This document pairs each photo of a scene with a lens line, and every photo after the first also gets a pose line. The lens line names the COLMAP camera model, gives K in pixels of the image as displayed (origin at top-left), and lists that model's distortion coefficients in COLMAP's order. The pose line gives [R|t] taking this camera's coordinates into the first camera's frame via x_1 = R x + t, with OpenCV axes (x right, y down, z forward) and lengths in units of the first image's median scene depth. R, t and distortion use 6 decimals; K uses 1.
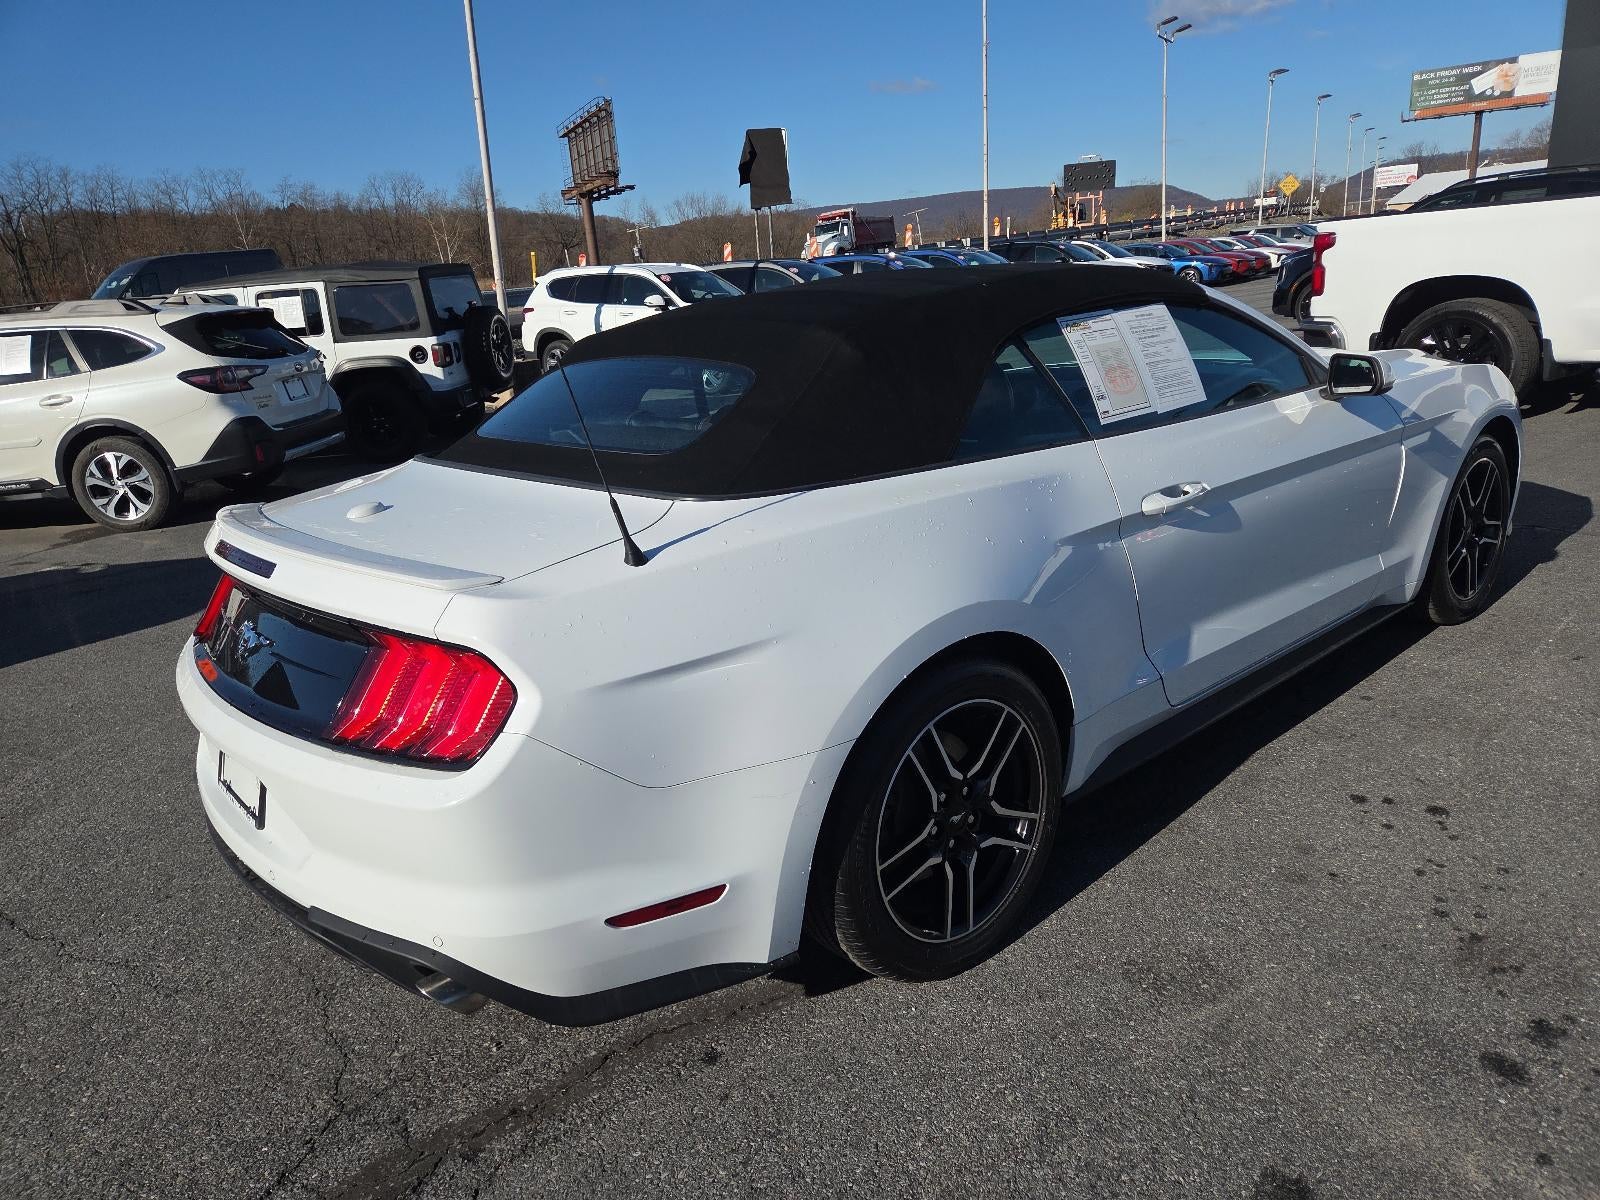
lens RADIAL K [[1142.1, 0, 784.1], [0, 1142.1, 600.3], [0, 0, 1]] dist [0.060464, -0.049177]
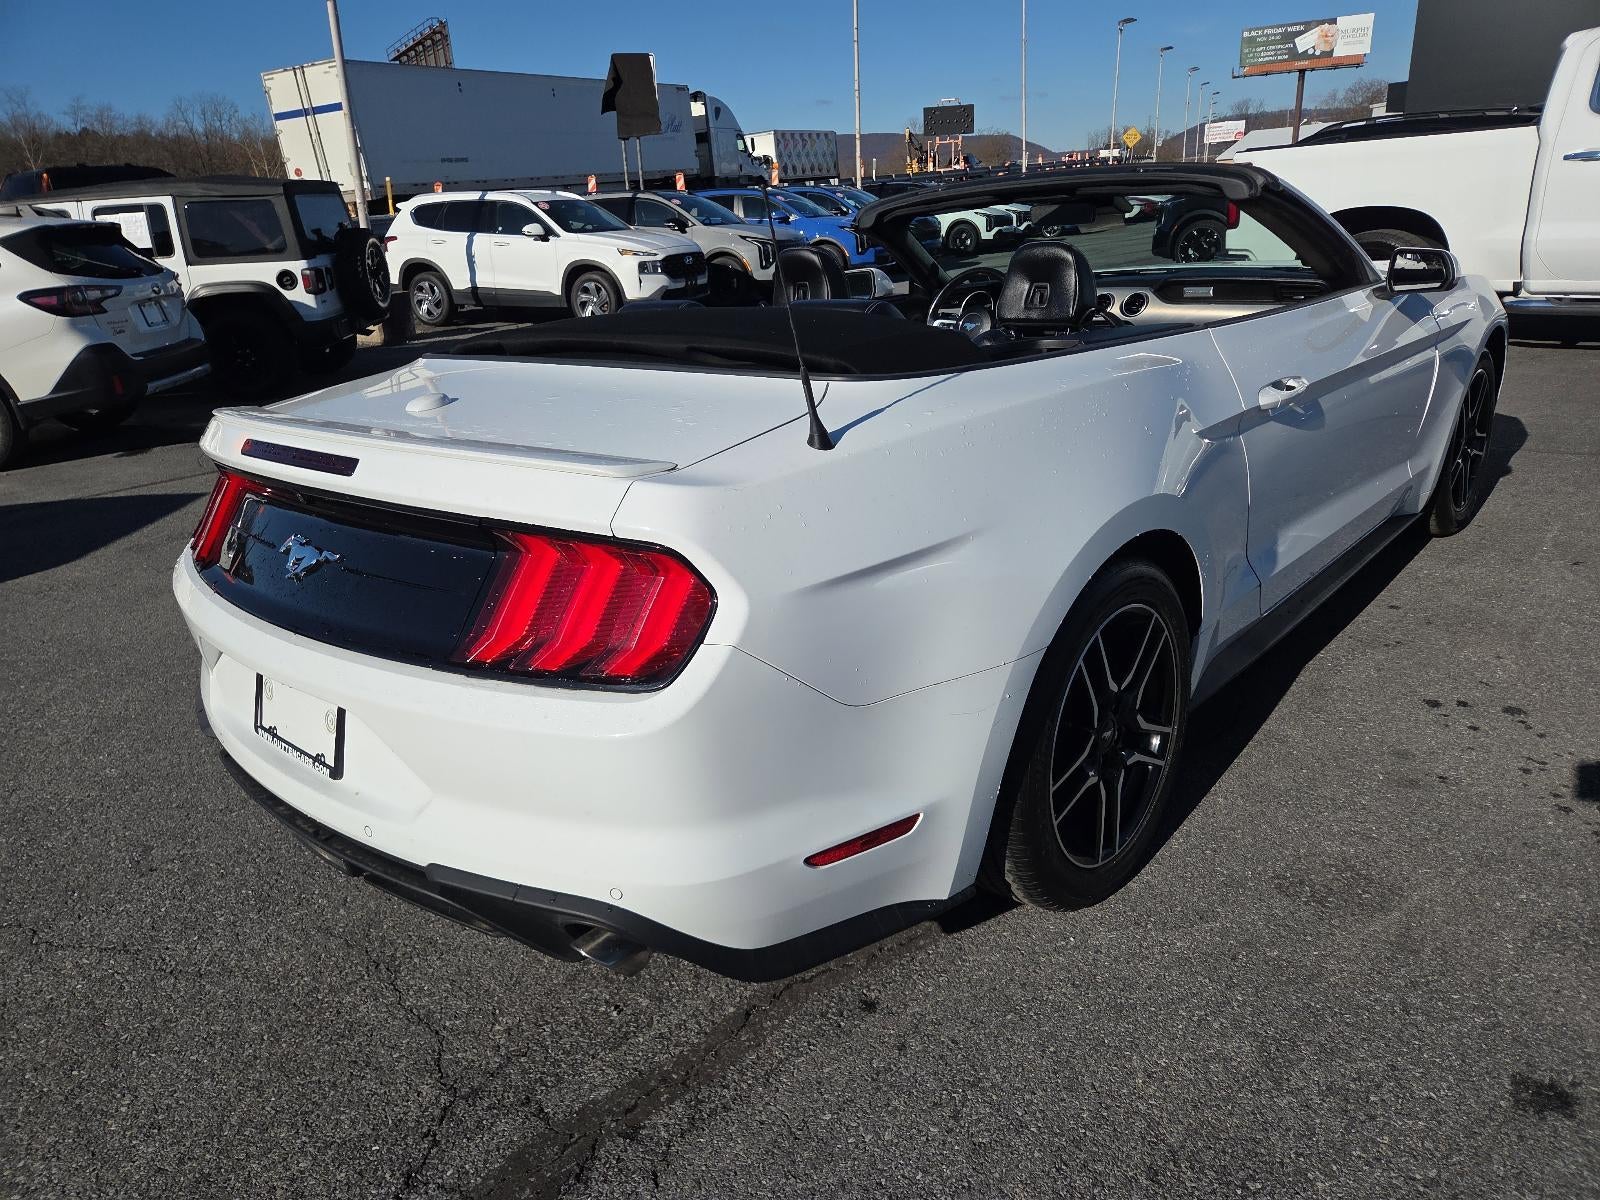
lens RADIAL K [[1142.1, 0, 801.8], [0, 1142.1, 611.6], [0, 0, 1]] dist [0.060464, -0.049177]
pose [[0.990602, -0.027773, 0.133924, -0.193645], [0.020611, 0.998297, 0.054568, 0.032341], [-0.135212, -0.051295, 0.989488, 0.109898]]
